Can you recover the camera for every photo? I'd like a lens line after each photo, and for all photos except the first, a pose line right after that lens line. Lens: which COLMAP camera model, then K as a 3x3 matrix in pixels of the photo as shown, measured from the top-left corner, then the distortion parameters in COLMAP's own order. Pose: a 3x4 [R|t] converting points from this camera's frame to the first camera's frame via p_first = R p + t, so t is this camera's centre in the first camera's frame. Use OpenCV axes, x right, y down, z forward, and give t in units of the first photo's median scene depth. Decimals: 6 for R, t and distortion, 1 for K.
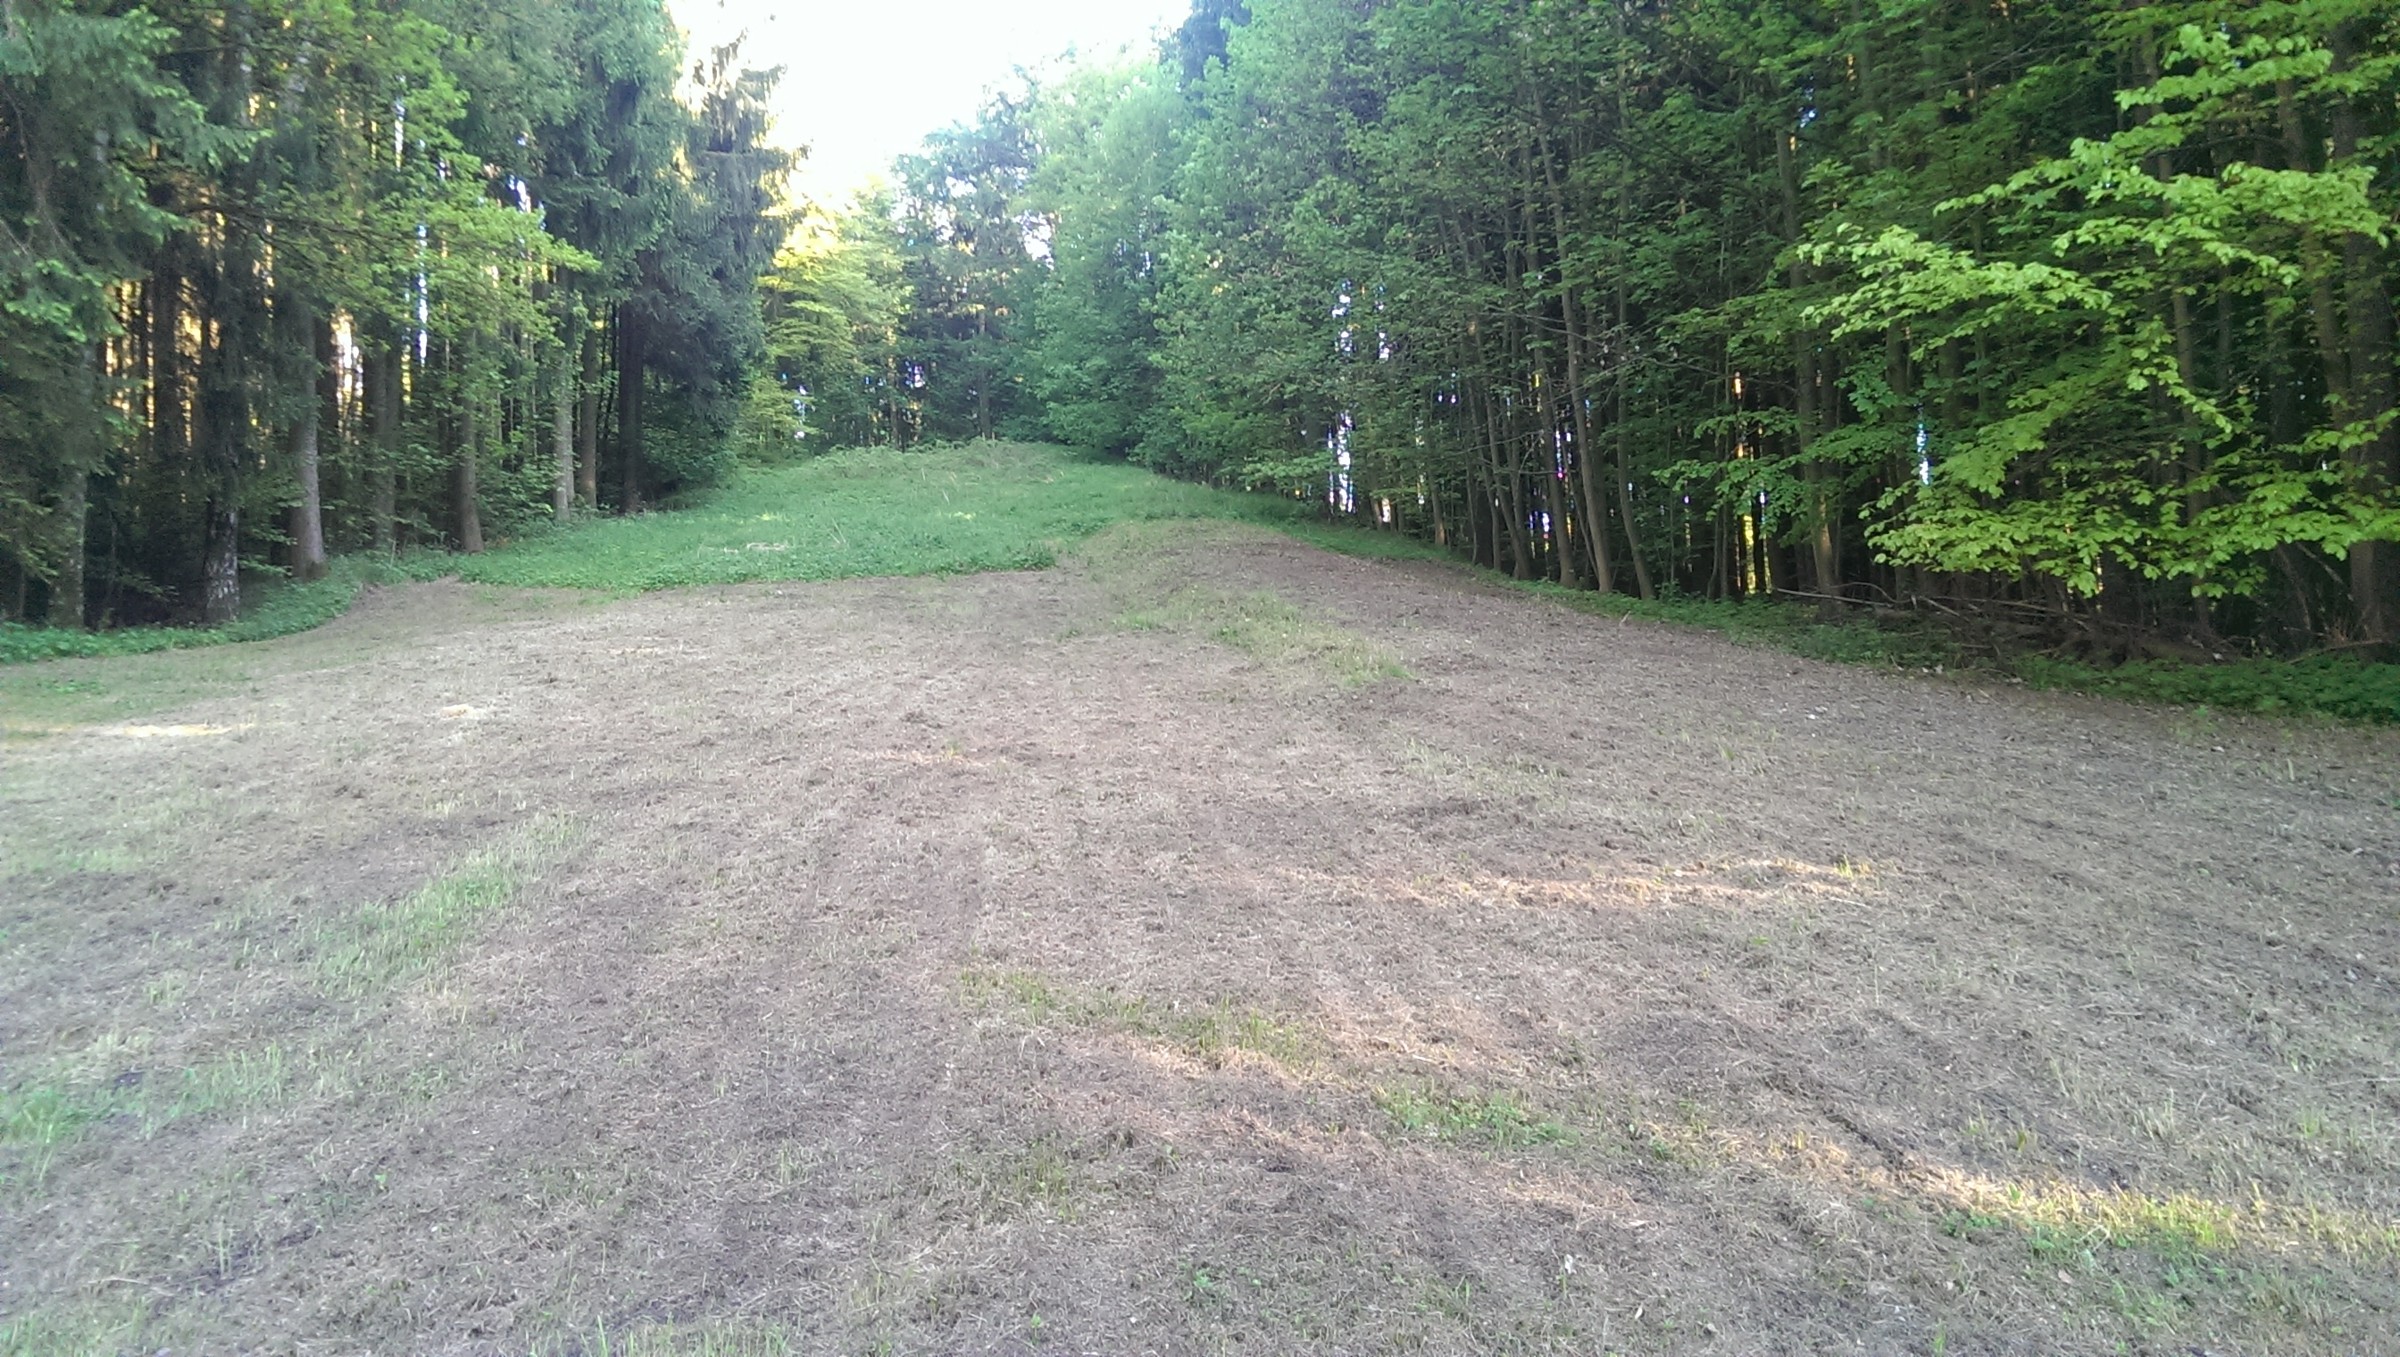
lens RADIAL K [[1771.8, 0, 1200.0], [0, 1771.8, 678.5], [0, 0, 1]] dist [0.084603, 0.000169]
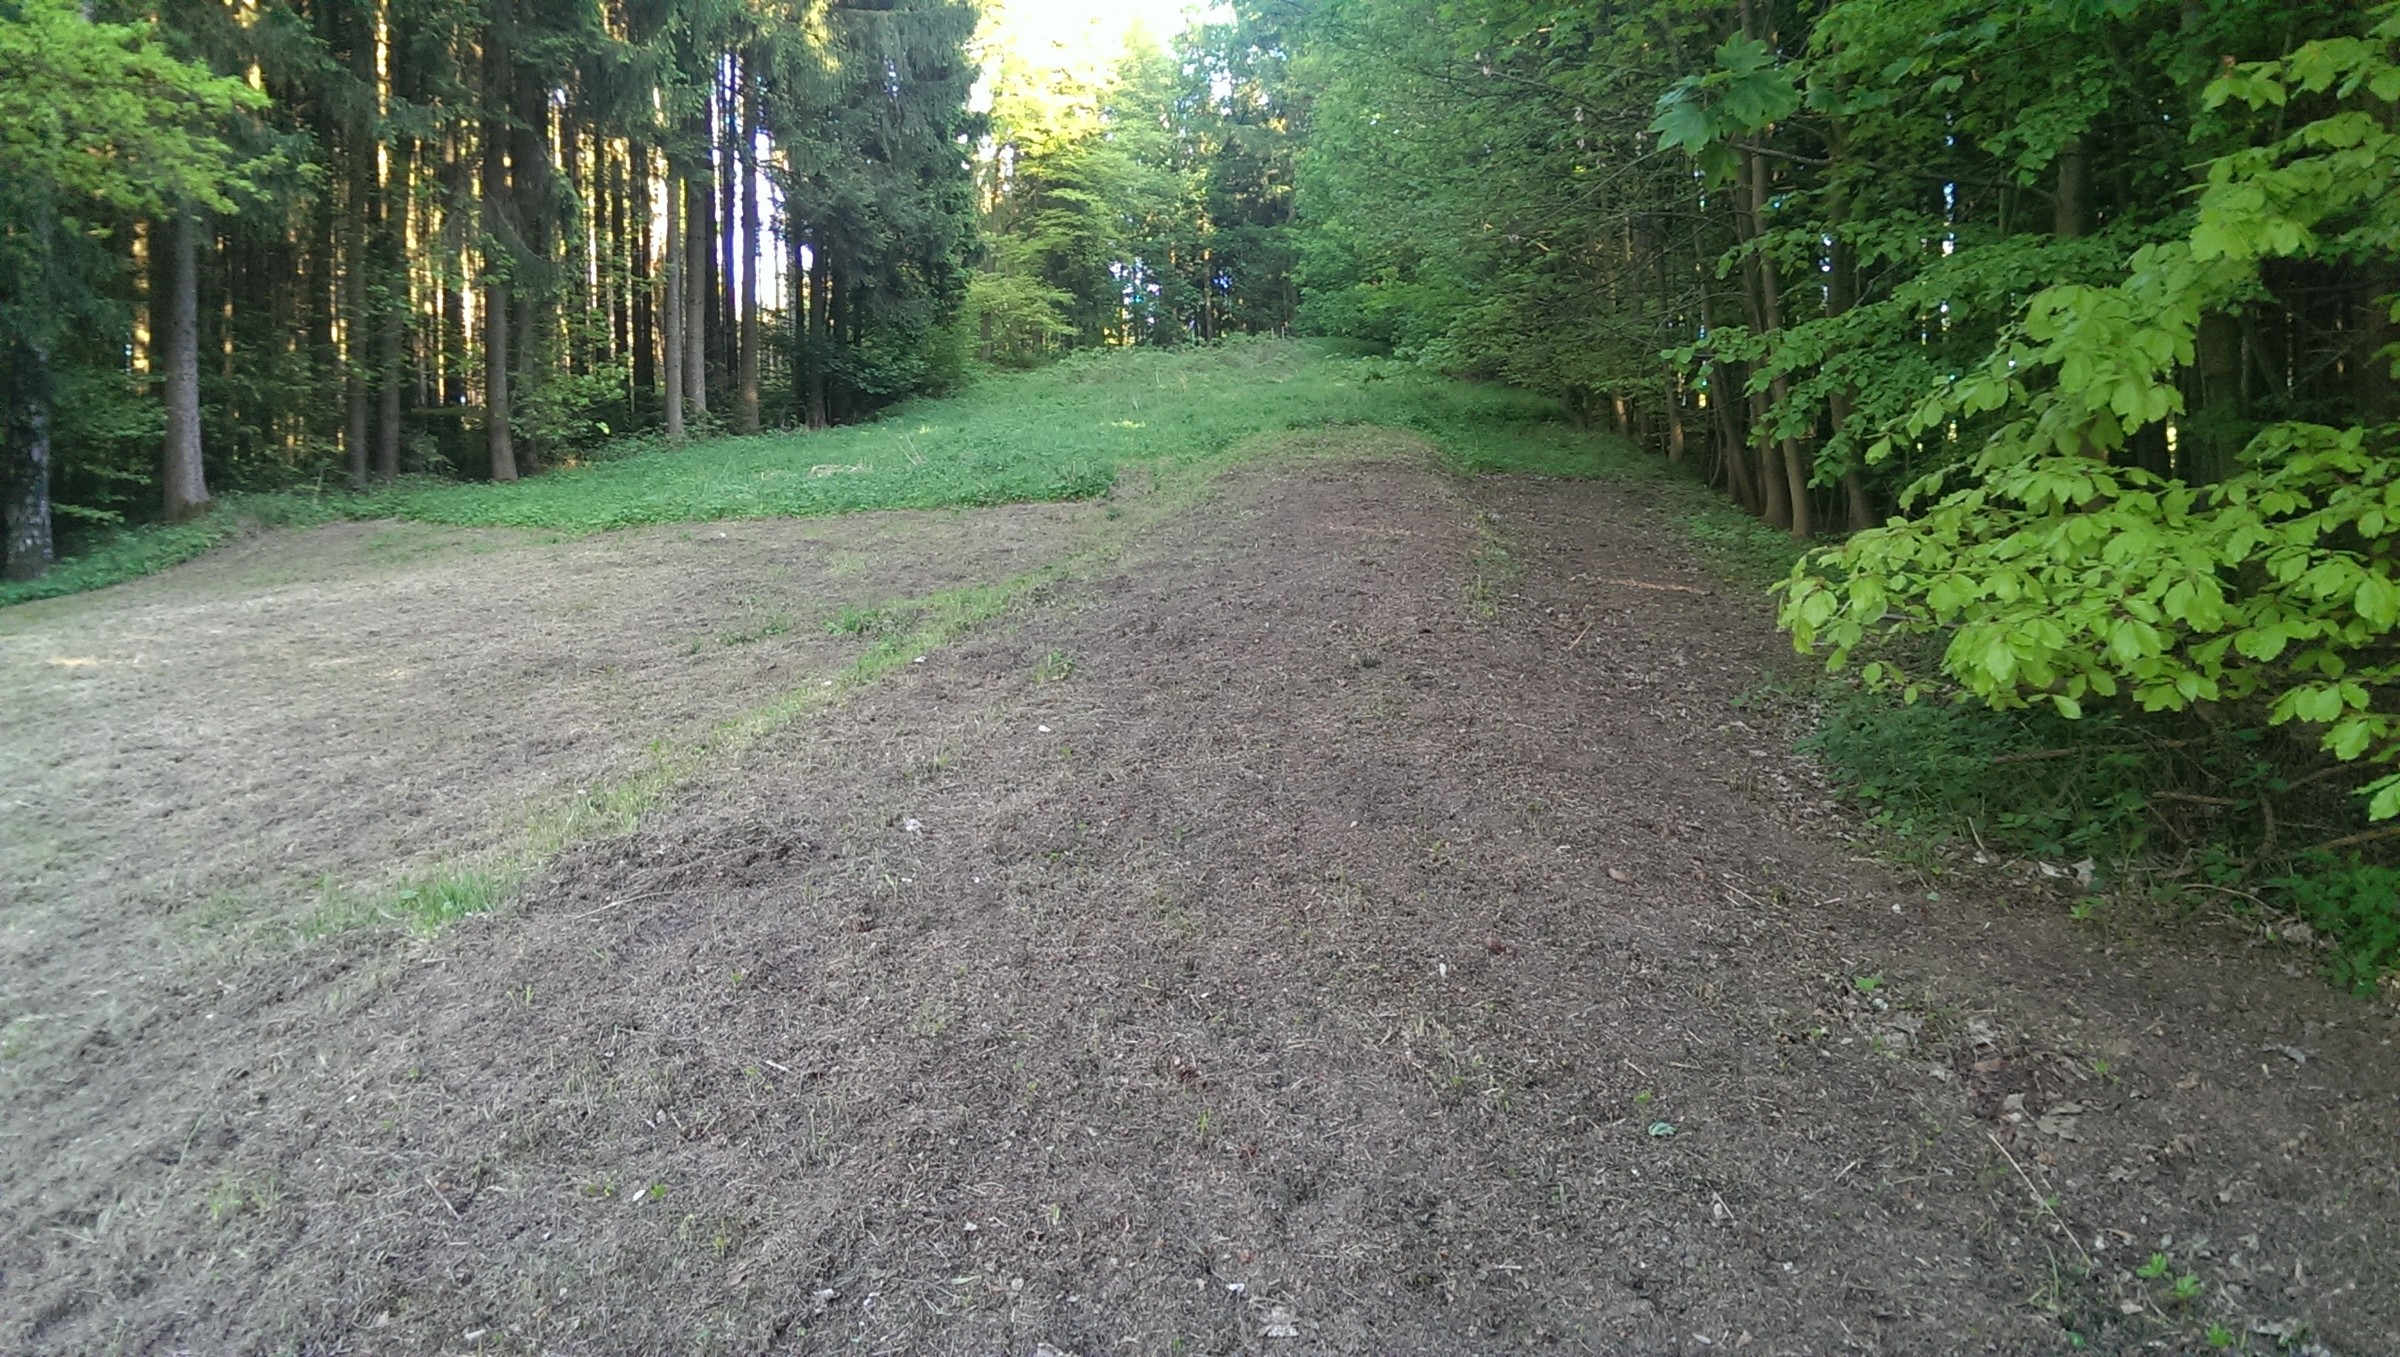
lens RADIAL K [[1771.8, 0, 1200.0], [0, 1771.8, 678.5], [0, 0, 1]] dist [0.084603, 0.000169]
pose [[0.974801, 0.013913, -0.222641, 0.055723], [-0.001115, 0.998345, 0.057503, -0.011866], [0.223073, -0.055806, 0.973203, 0.104998]]
